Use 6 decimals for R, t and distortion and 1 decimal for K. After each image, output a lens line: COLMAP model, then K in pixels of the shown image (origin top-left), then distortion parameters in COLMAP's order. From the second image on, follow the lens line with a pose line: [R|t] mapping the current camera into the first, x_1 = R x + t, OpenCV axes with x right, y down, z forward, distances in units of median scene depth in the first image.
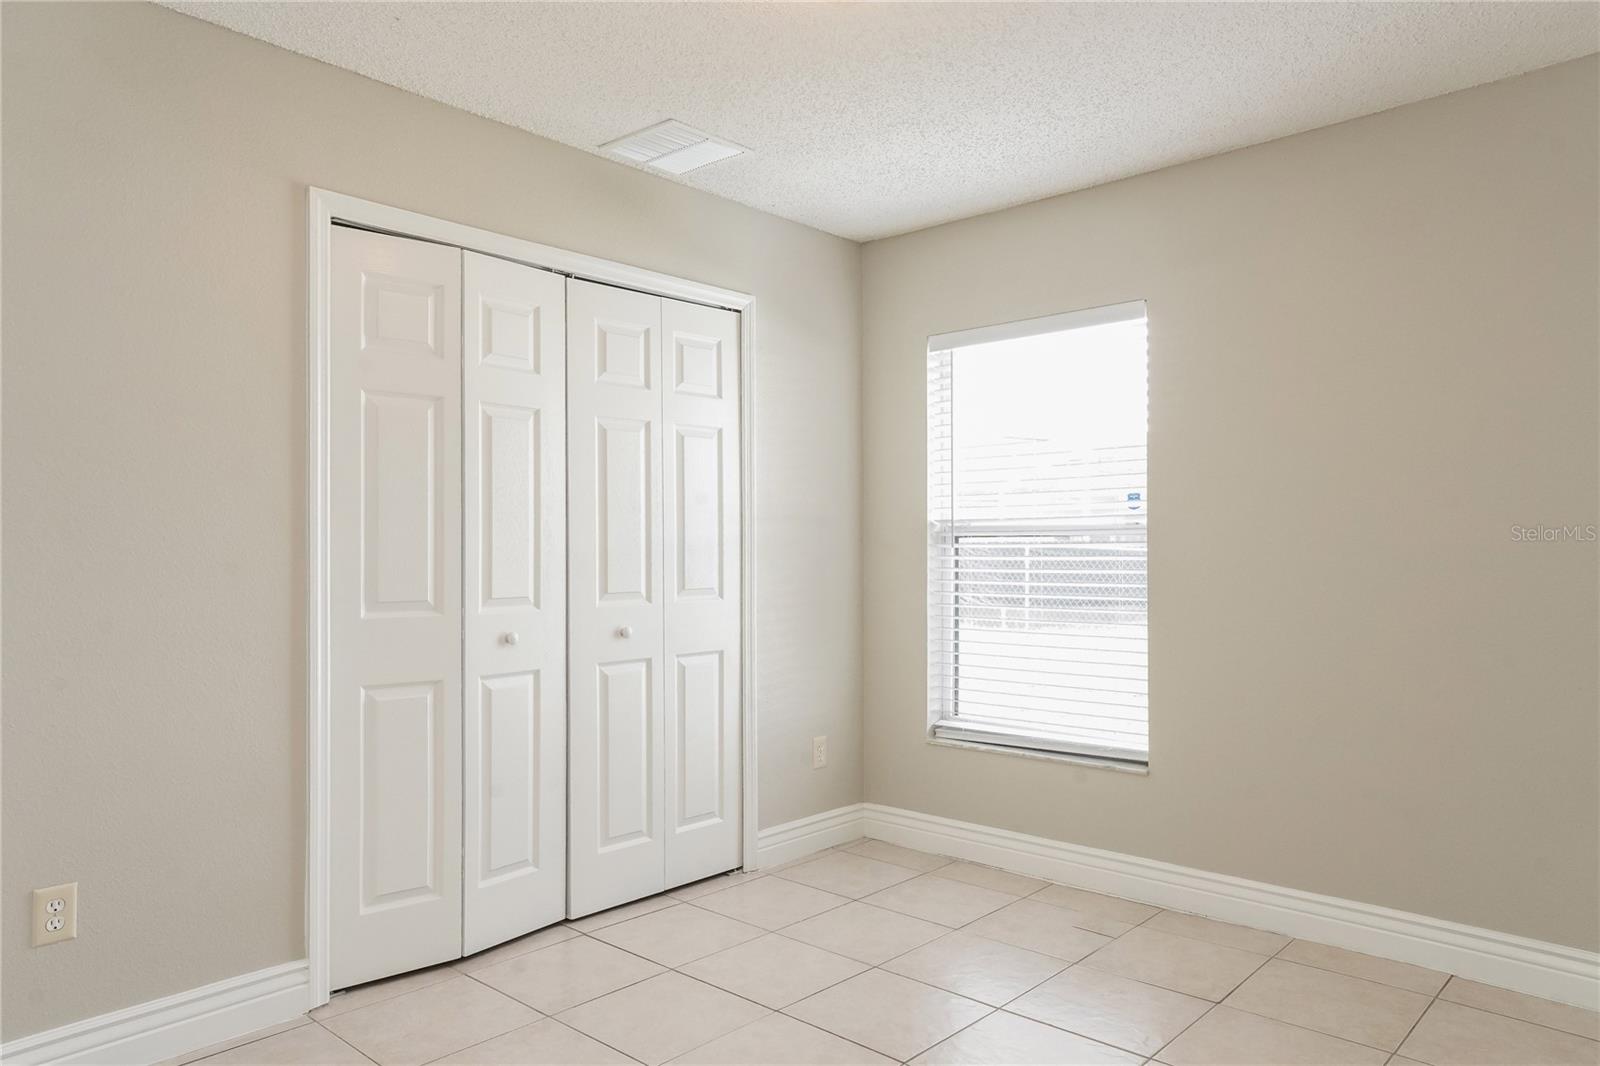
lens RADIAL K [[1058.6, 0, 800.0], [0, 1058.6, 533.0], [0, 0, 1]] dist [0.000986, 0.000915]
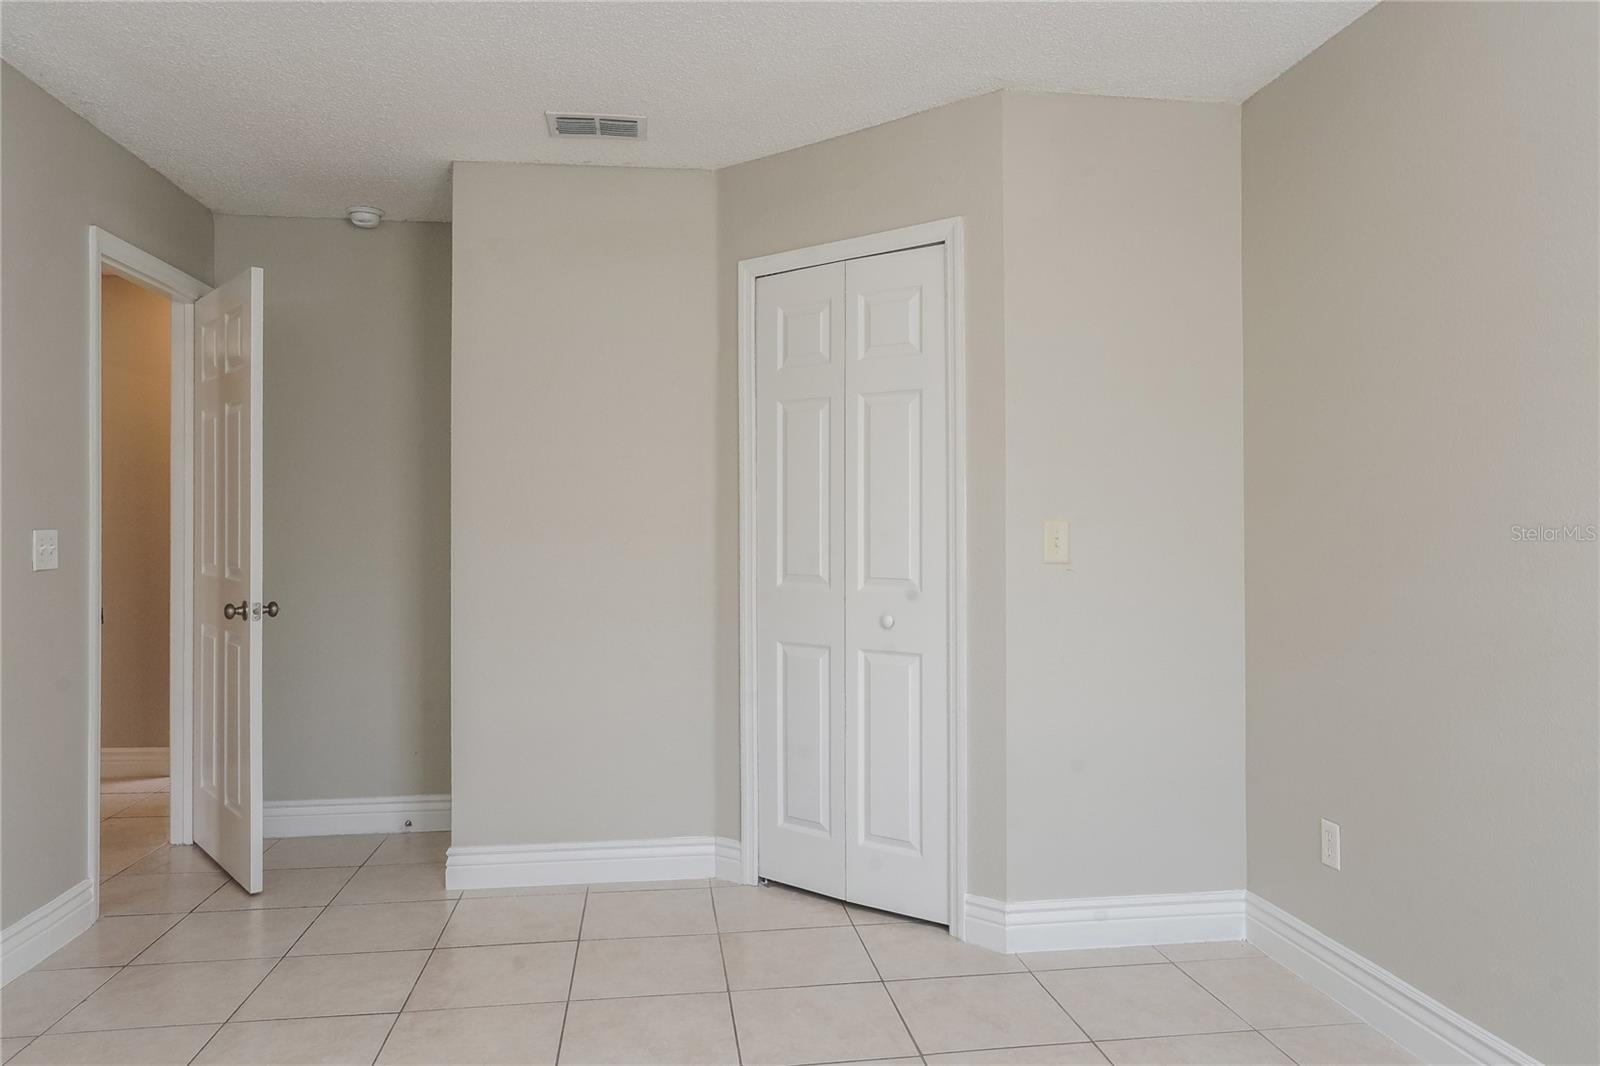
lens RADIAL K [[1058.6, 0, 800.0], [0, 1058.6, 533.0], [0, 0, 1]] dist [0.000986, 0.000915]
pose [[0.092394, -0.007754, -0.995692, 0.571986], [0.005450, 0.999959, -0.007282, 0.017642], [0.995708, -0.004754, 0.092432, 0.636738]]
